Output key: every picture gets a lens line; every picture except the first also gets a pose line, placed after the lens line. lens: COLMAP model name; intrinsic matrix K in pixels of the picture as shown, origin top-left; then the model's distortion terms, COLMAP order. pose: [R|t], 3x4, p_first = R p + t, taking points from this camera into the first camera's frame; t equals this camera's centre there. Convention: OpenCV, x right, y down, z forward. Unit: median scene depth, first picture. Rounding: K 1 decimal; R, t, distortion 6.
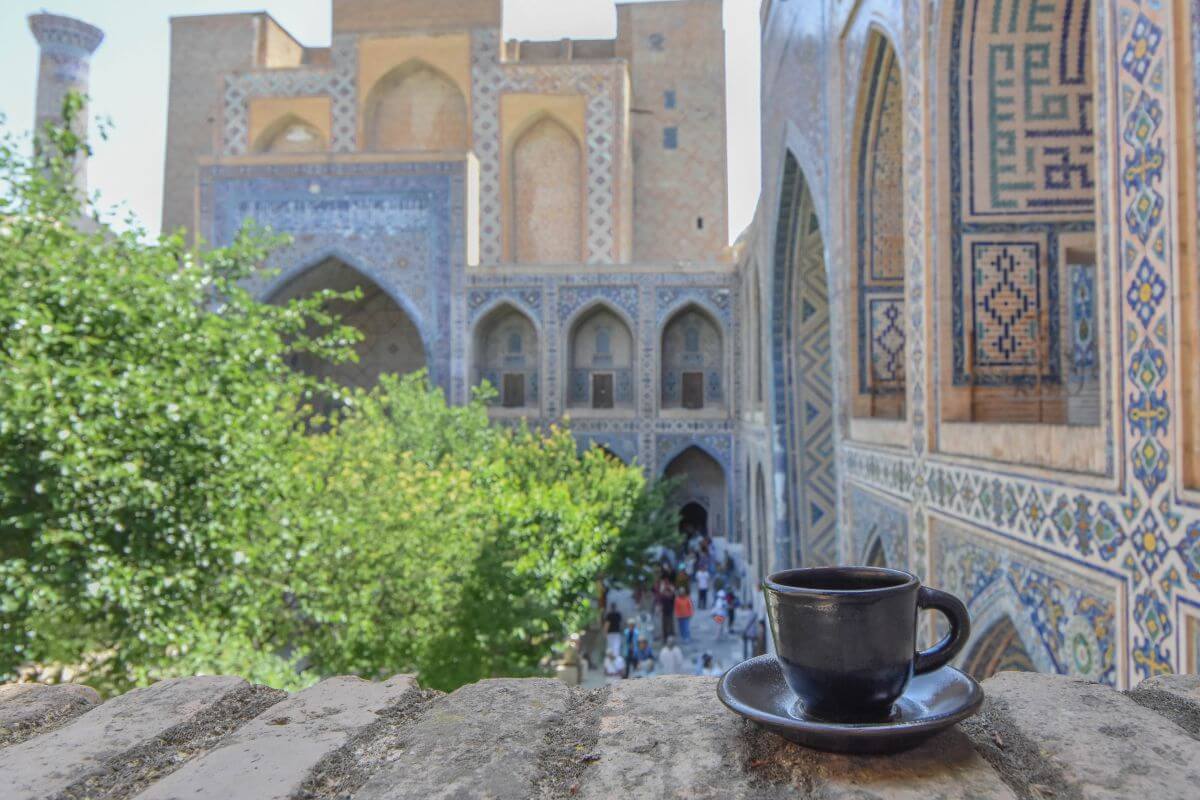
lens RADIAL K [[831.0, 0, 599.5], [0, 831.0, 415.9], [0, 0, 1]] dist [0.039662, -0.065308]
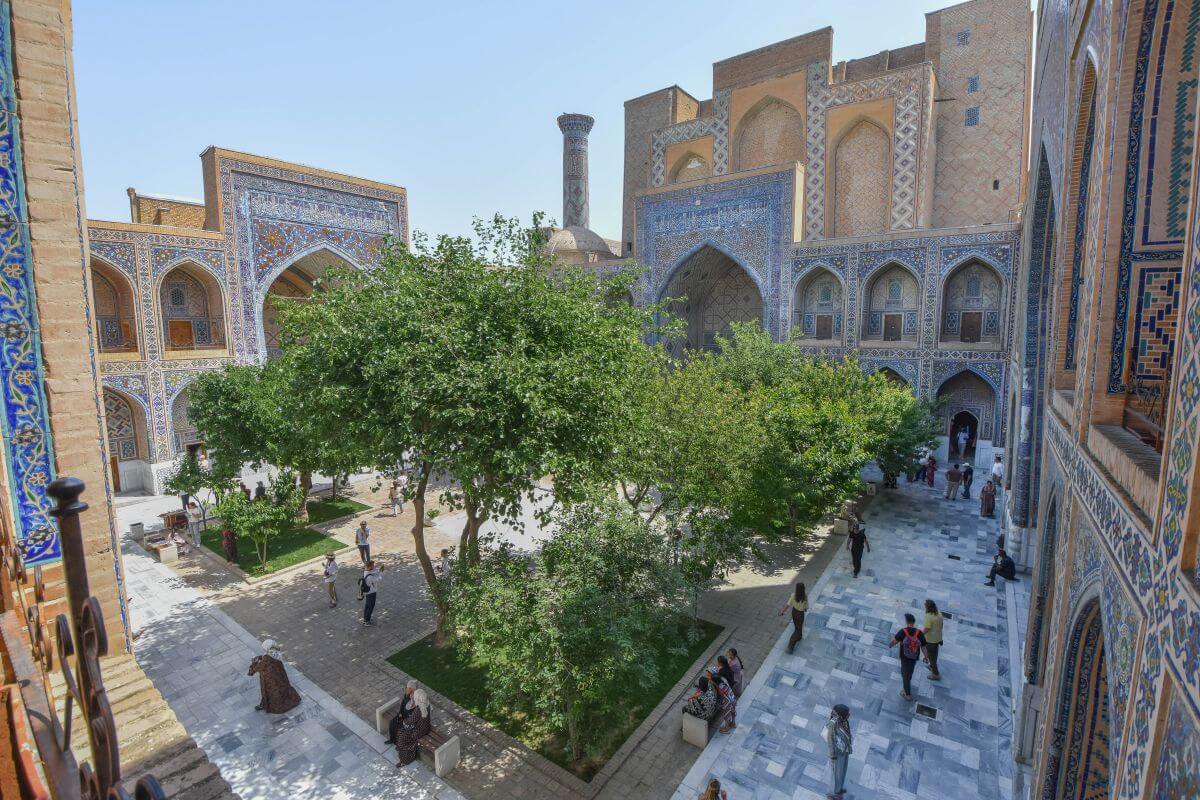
lens RADIAL K [[533.2, 0, 608.2], [0, 533.2, 393.6], [0, 0, 1]] dist [0.013134, -0.026870]
pose [[0.838770, 0.064359, -0.540668, 0.095960], [0.022206, 0.988120, 0.152071, -0.067750], [0.544032, -0.139559, 0.827377, -0.000689]]
